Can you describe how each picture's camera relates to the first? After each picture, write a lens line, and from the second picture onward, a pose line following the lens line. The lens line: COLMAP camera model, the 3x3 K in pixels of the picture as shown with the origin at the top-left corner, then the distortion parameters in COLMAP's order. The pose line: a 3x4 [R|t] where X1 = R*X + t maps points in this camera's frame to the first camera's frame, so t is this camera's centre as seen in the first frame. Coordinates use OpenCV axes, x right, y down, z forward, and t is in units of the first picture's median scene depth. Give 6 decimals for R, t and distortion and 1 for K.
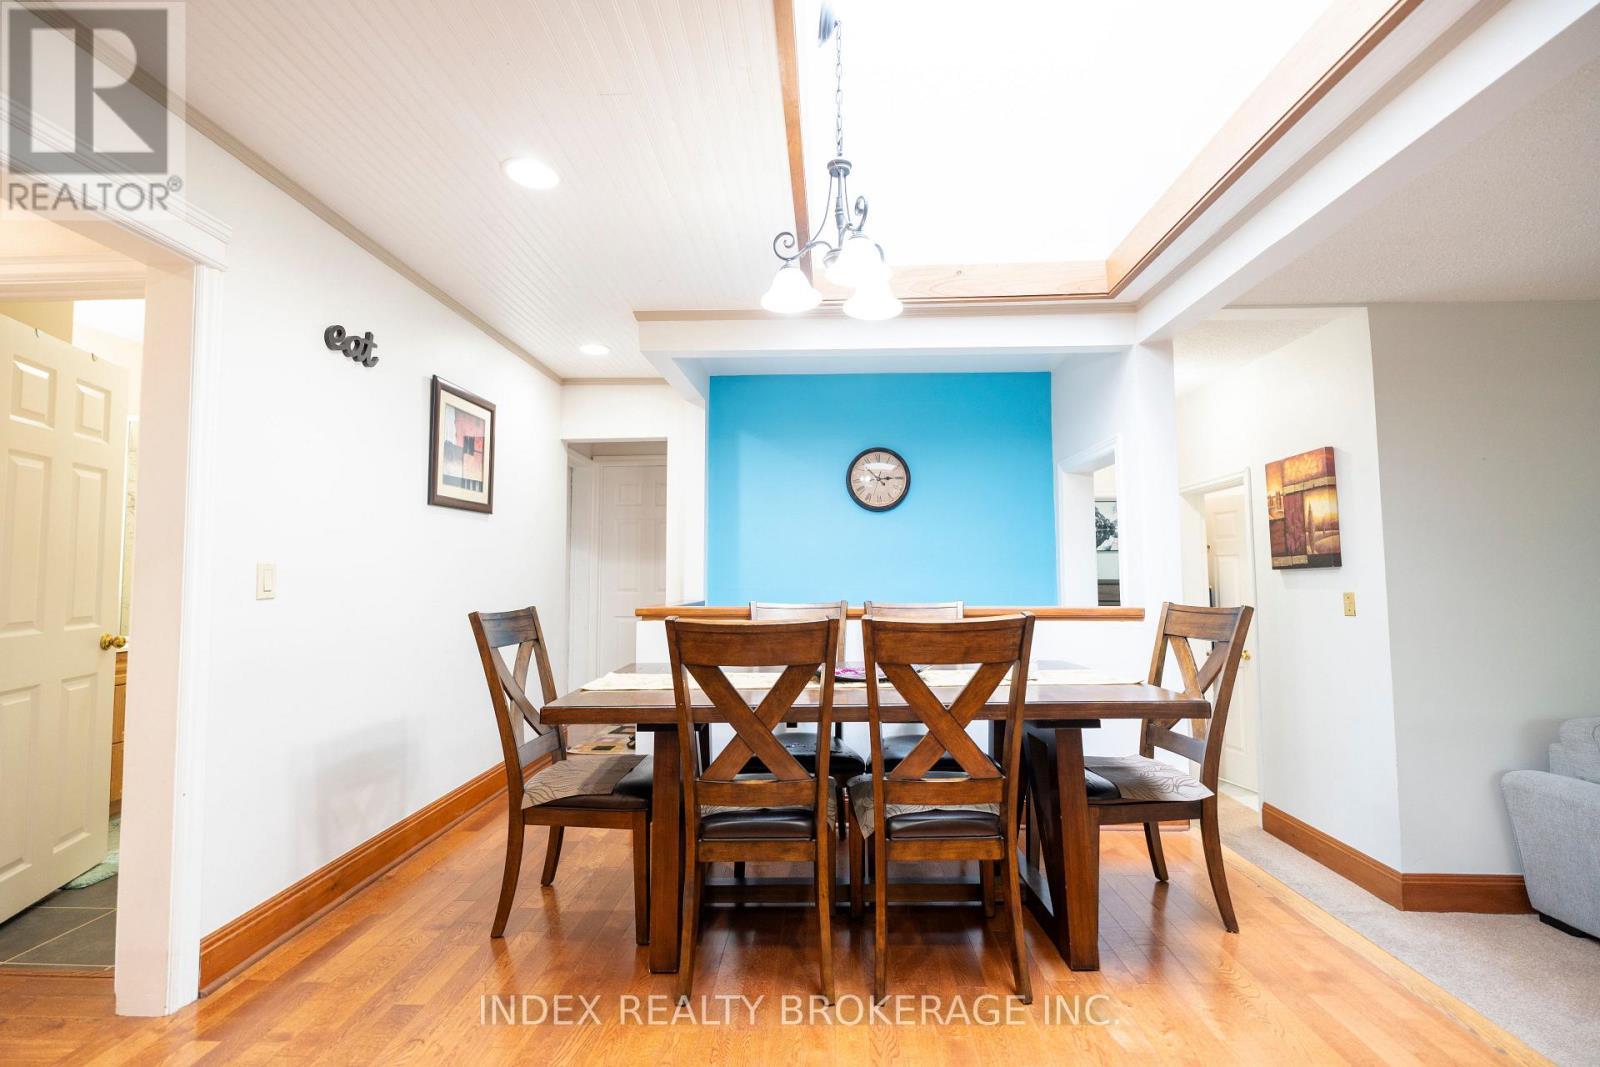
lens RADIAL K [[730.3, 0, 787.5], [0, 730.3, 534.9], [0, 0, 1]] dist [-0.012358, -0.001425]
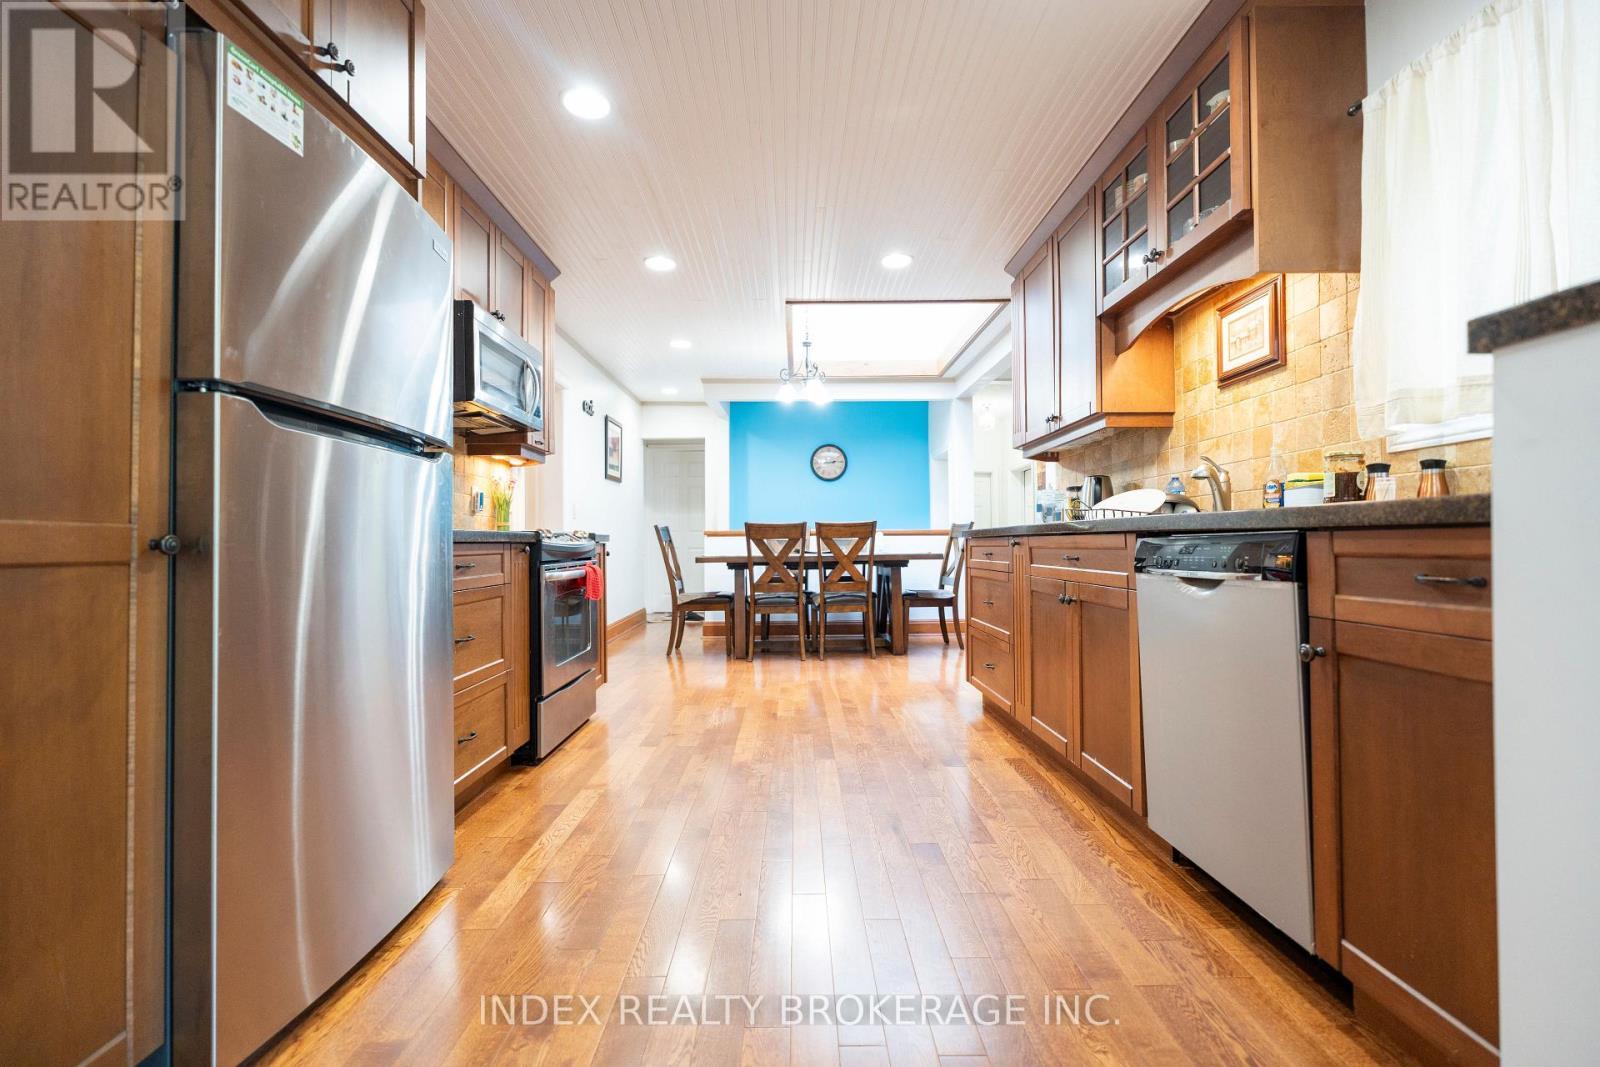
lens RADIAL K [[730.3, 0, 787.5], [0, 730.3, 534.9], [0, 0, 1]] dist [-0.012358, -0.001425]
pose [[0.998877, -0.003036, 0.047274, -0.096888], [0.000763, 0.998845, 0.048033, 0.020545], [-0.047365, -0.047943, 0.997726, -1.275602]]
